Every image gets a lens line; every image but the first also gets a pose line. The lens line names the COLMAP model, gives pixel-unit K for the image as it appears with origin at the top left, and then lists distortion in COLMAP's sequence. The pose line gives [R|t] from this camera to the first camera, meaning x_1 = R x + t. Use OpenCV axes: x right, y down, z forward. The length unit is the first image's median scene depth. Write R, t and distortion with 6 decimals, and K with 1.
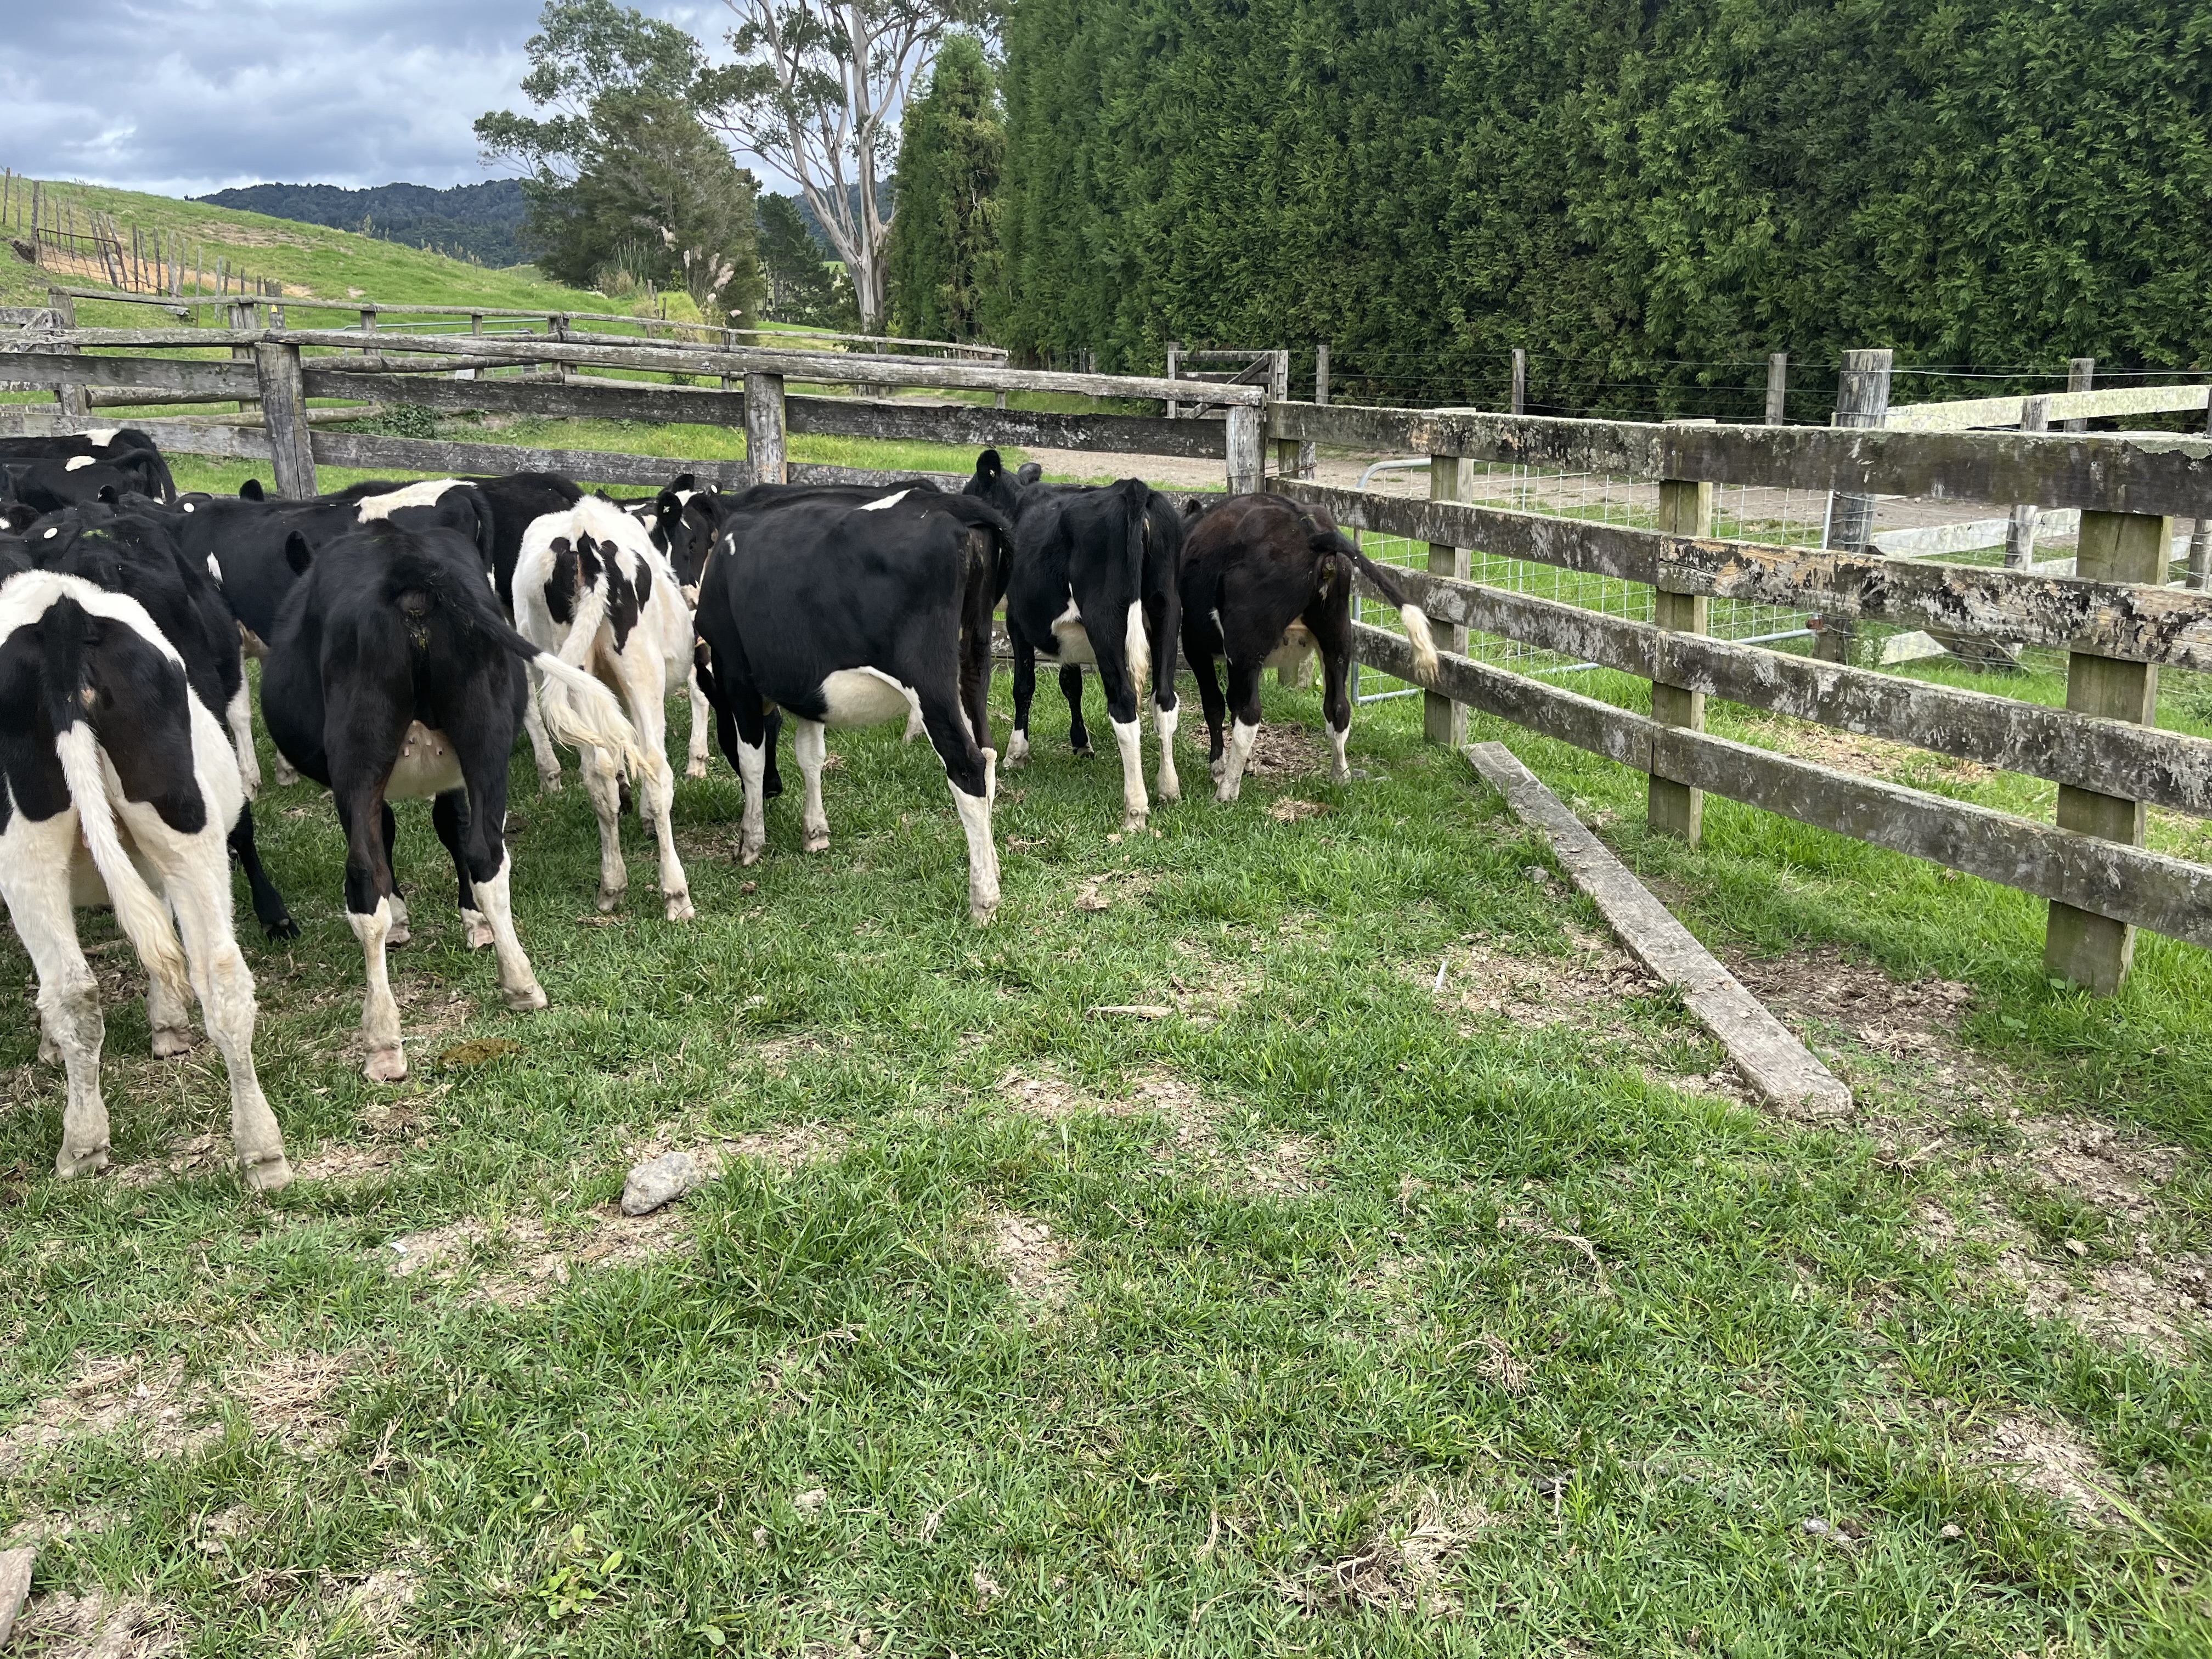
lens RADIAL K [[1676.7, 0, 1102.3], [0, 1676.7, 781.5], [0, 0, 1]] dist [0.067375, -0.092240]
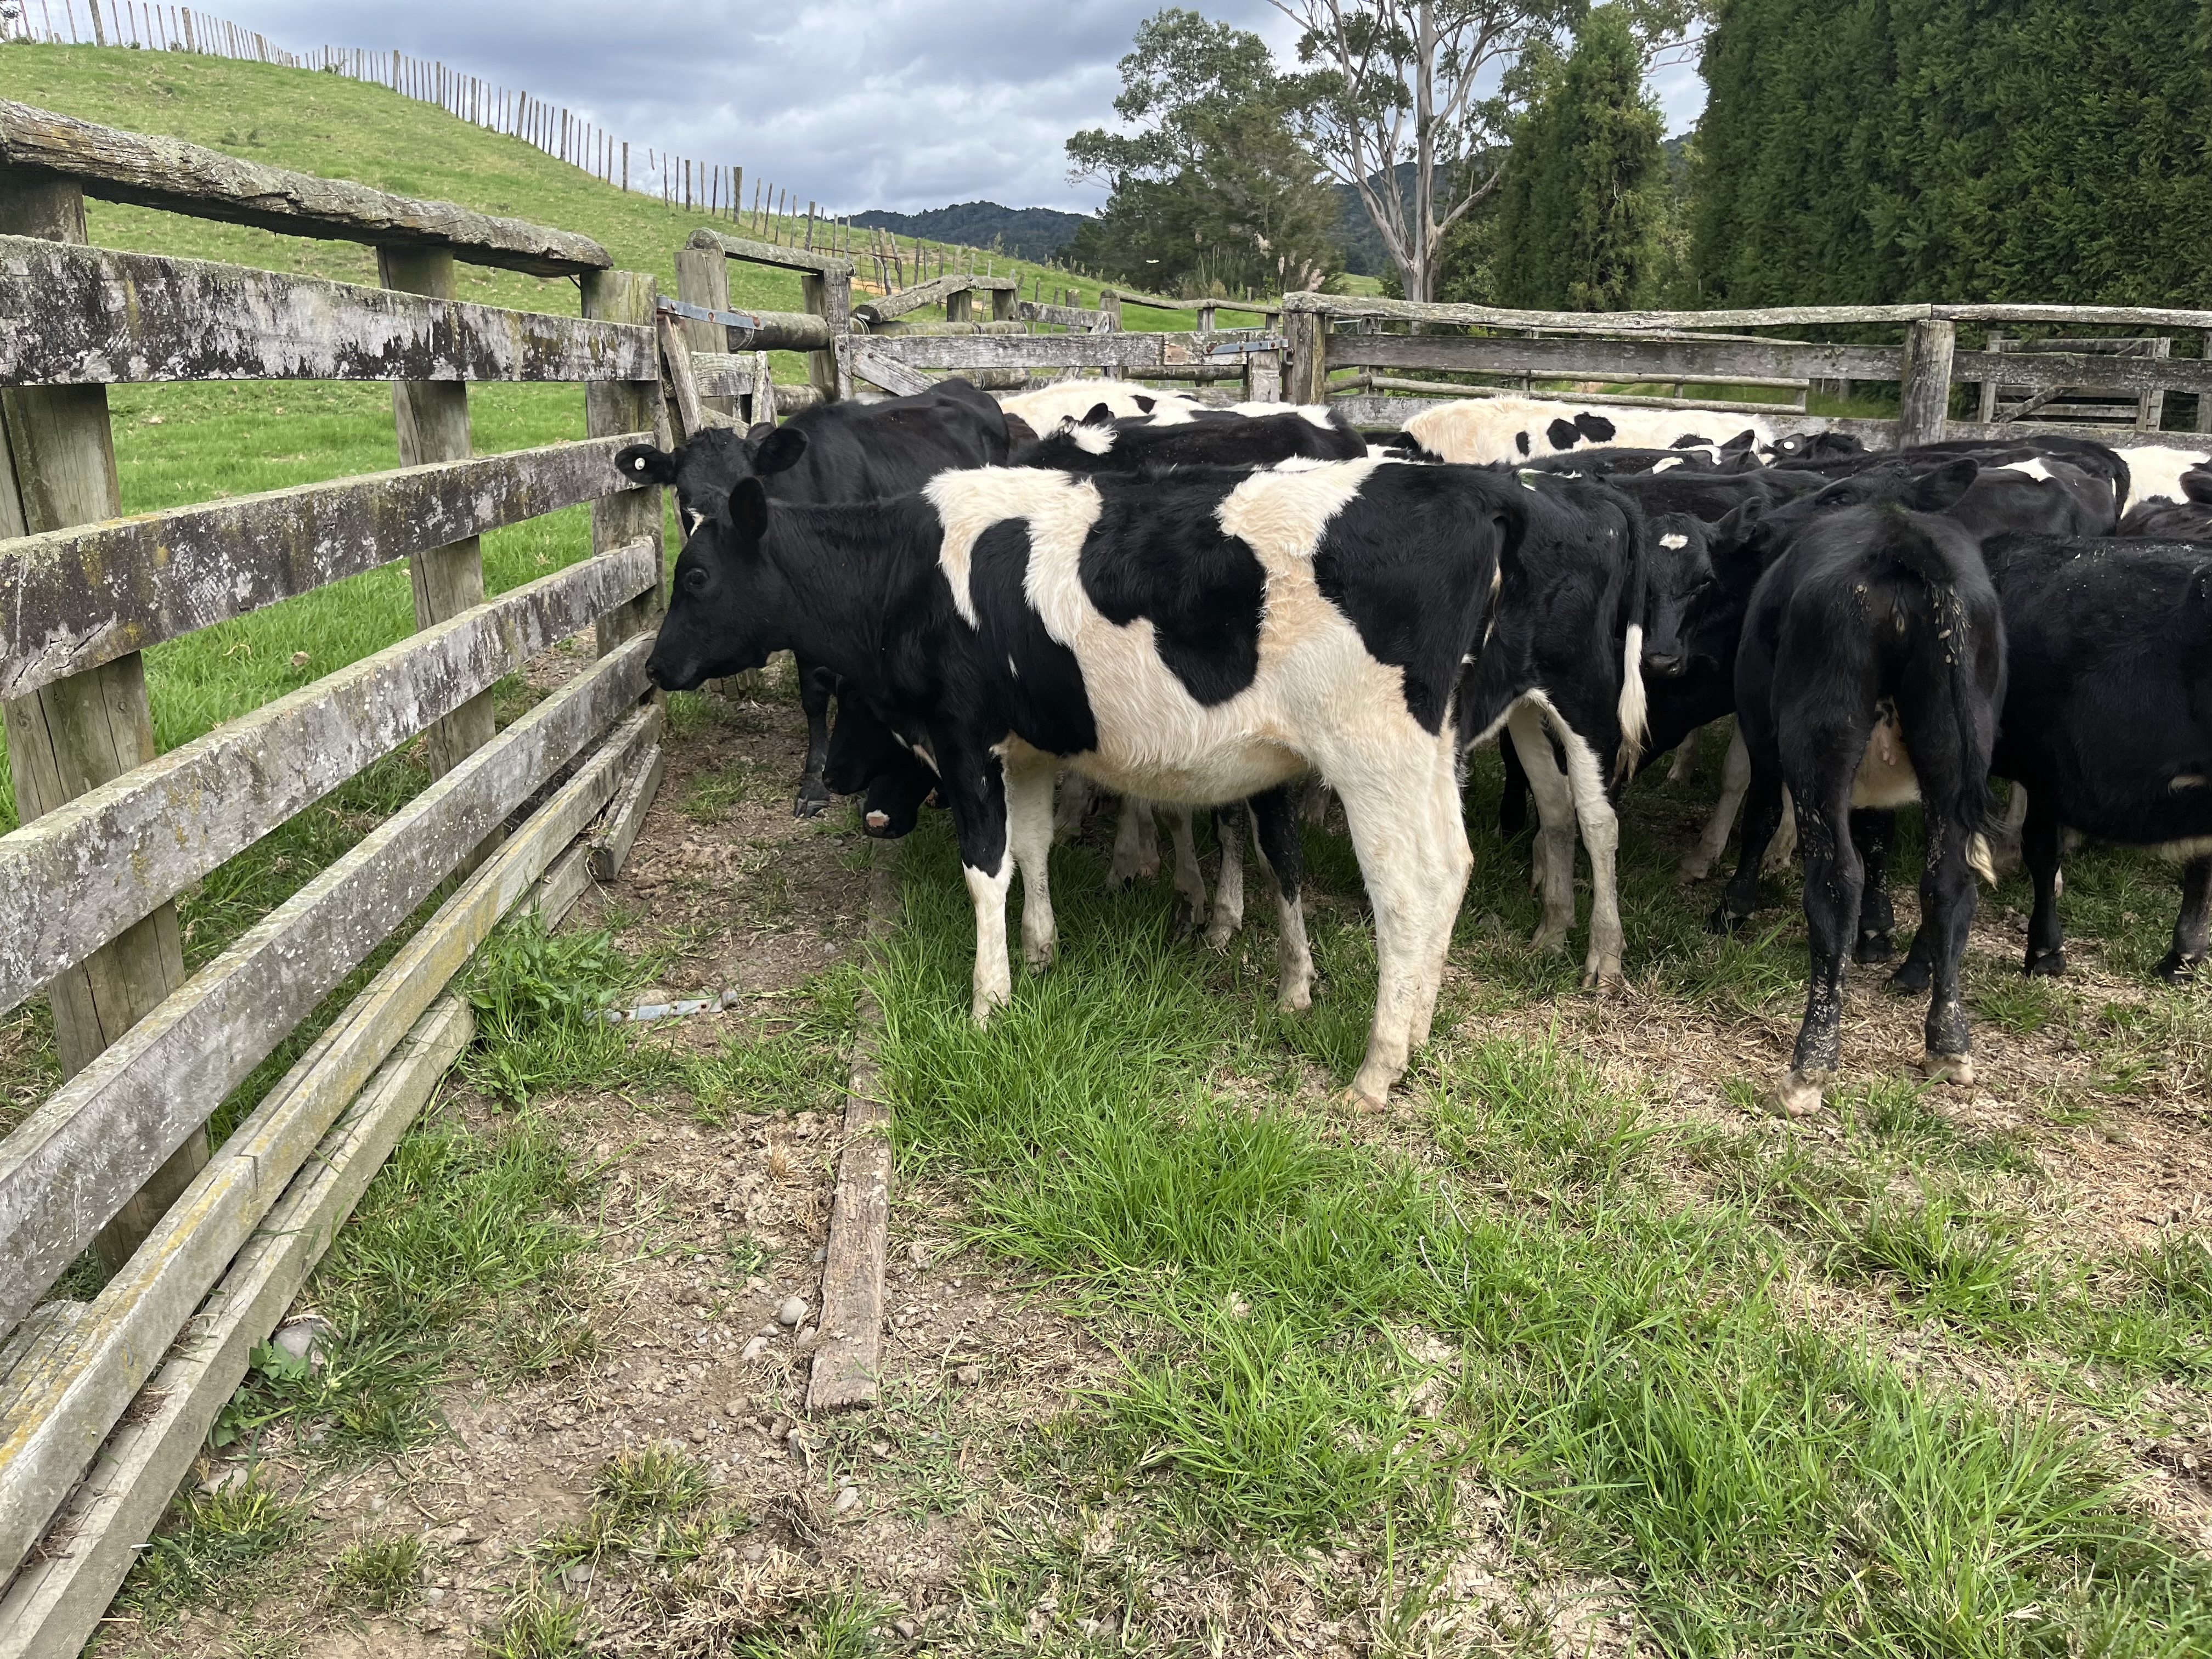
lens RADIAL K [[1676.7, 0, 1115.5], [0, 1676.7, 789.4], [0, 0, 1]] dist [0.067375, -0.092240]
pose [[0.970340, 0.047924, -0.236946, -0.878834], [-0.047953, 0.998834, 0.005646, 0.001715], [0.236940, 0.005884, 0.971506, 0.053003]]
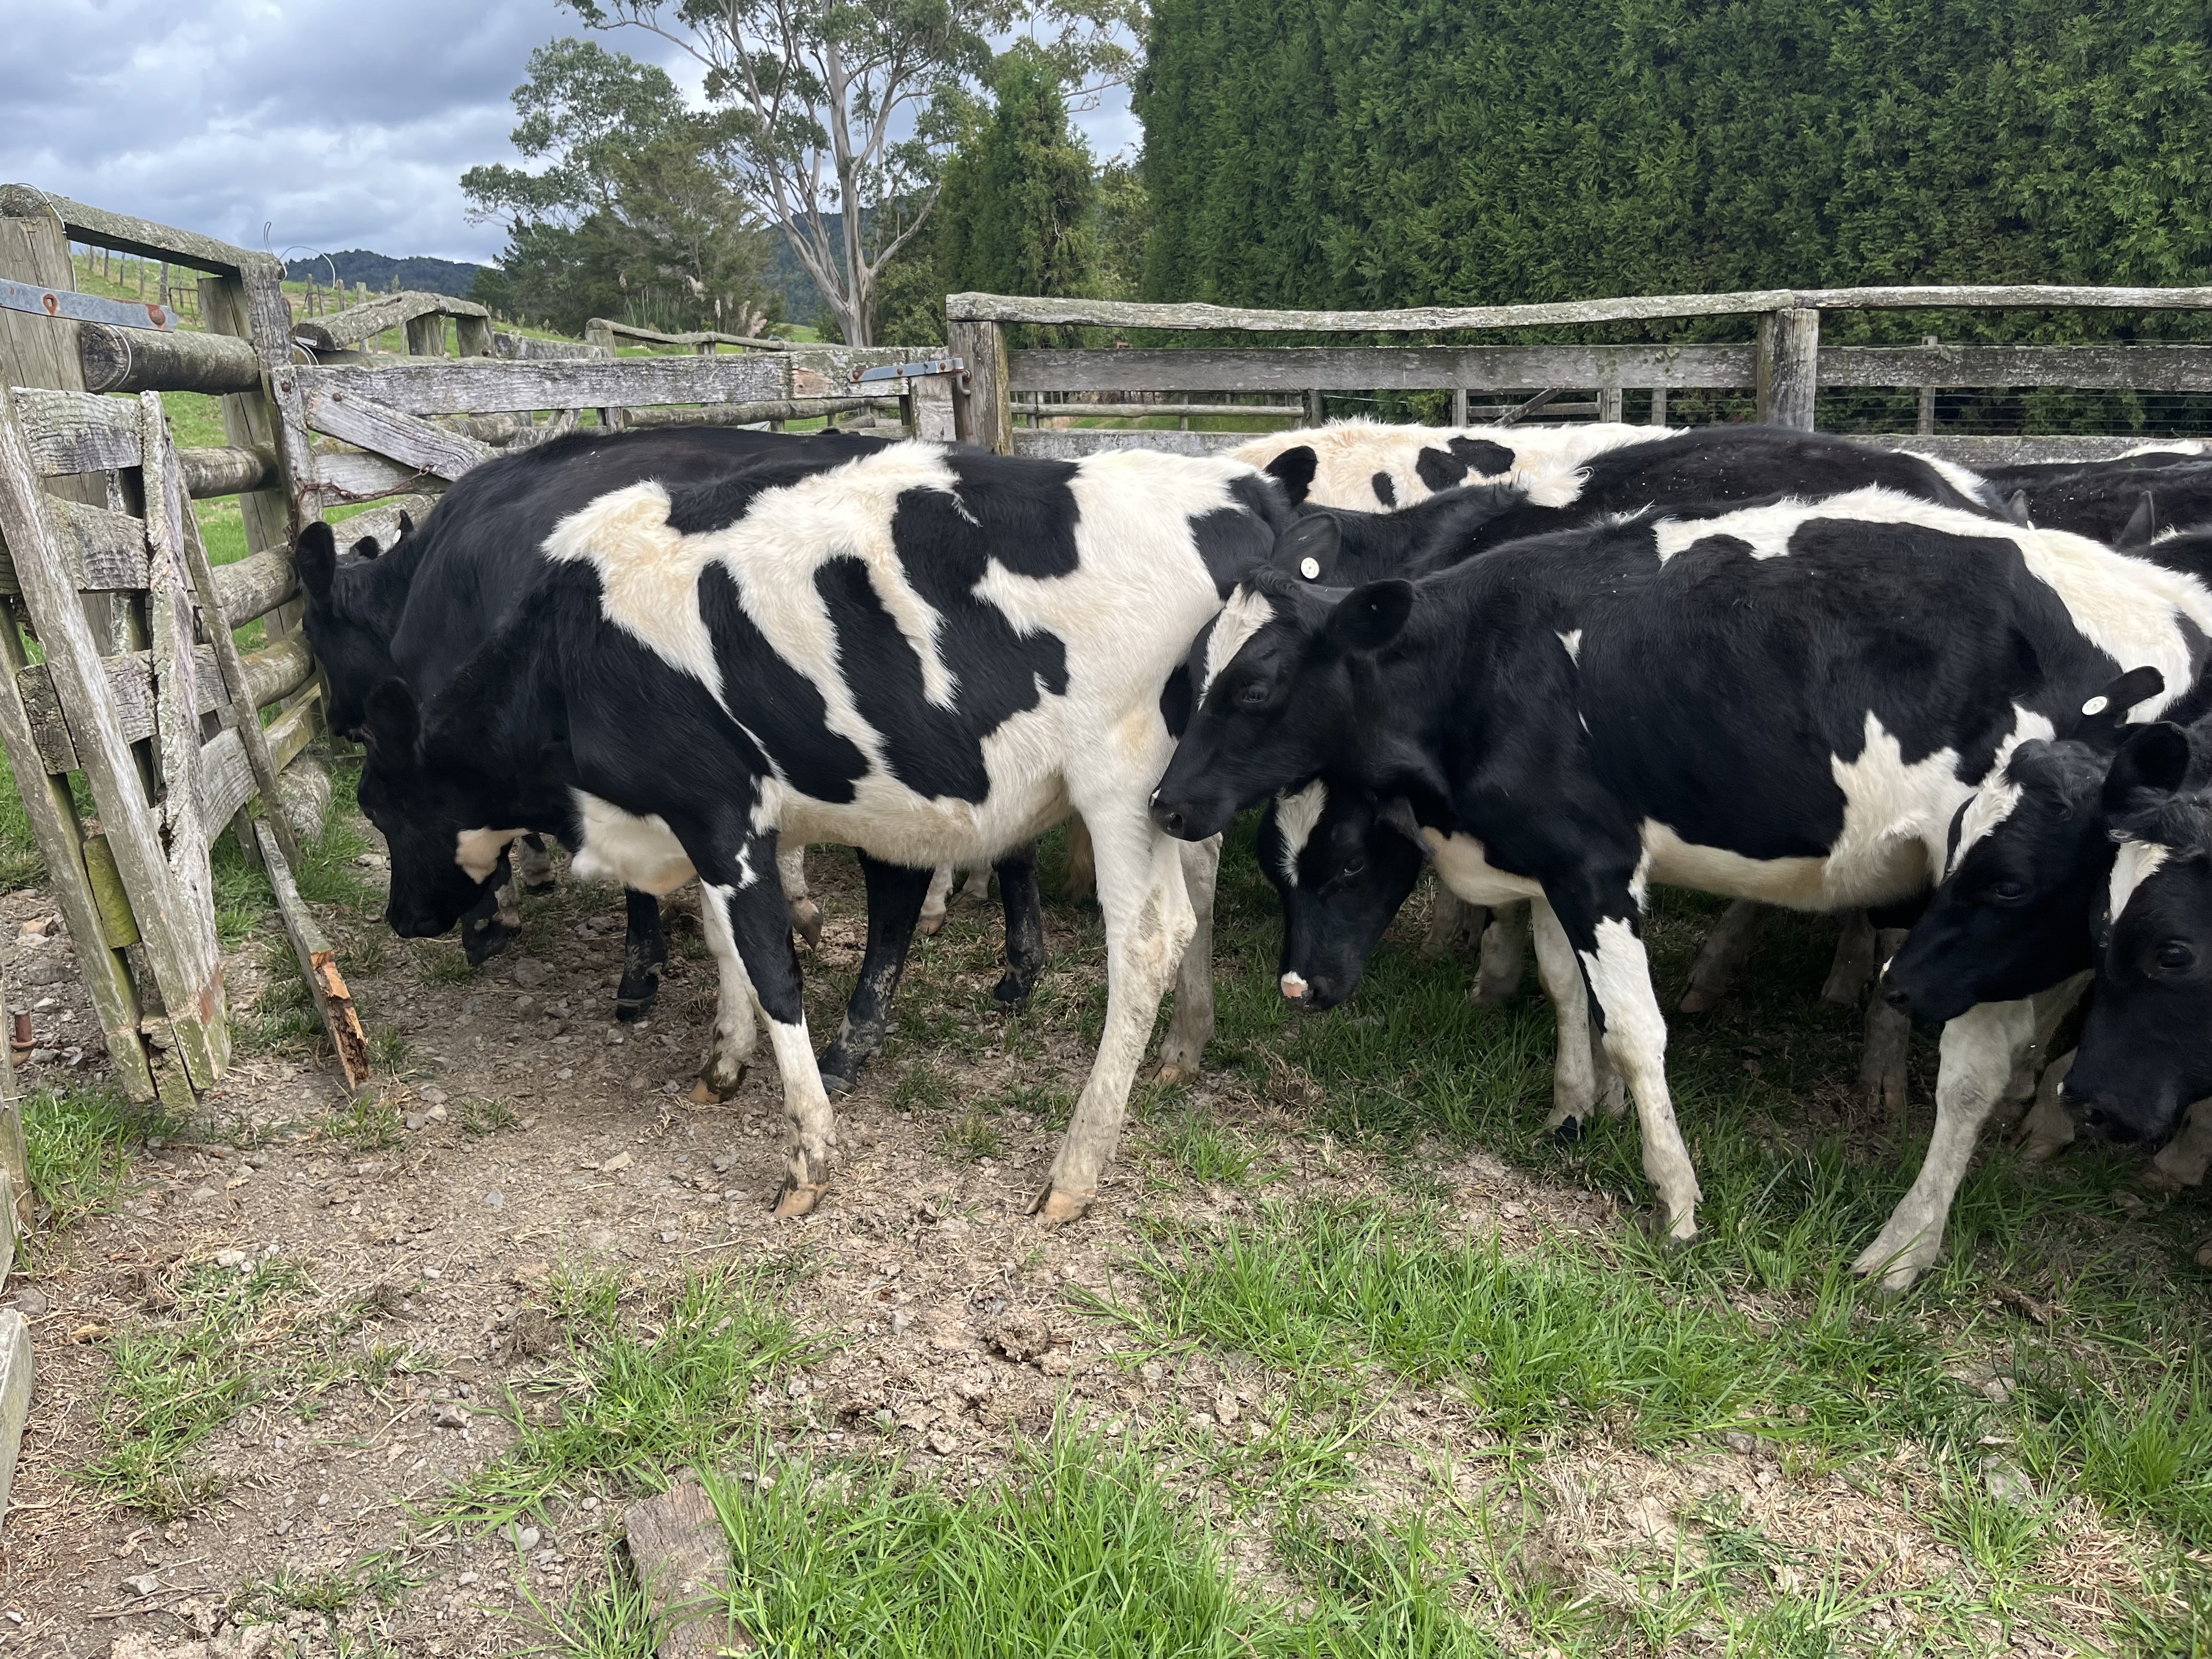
lens RADIAL K [[1676.7, 0, 1089.9], [0, 1676.7, 797.6], [0, 0, 1]] dist [0.067375, -0.092240]
pose [[0.996552, -0.060359, 0.056932, -1.071170], [0.061206, 0.998037, -0.013261, -0.084215], [-0.056019, 0.016700, 0.998290, 0.412019]]
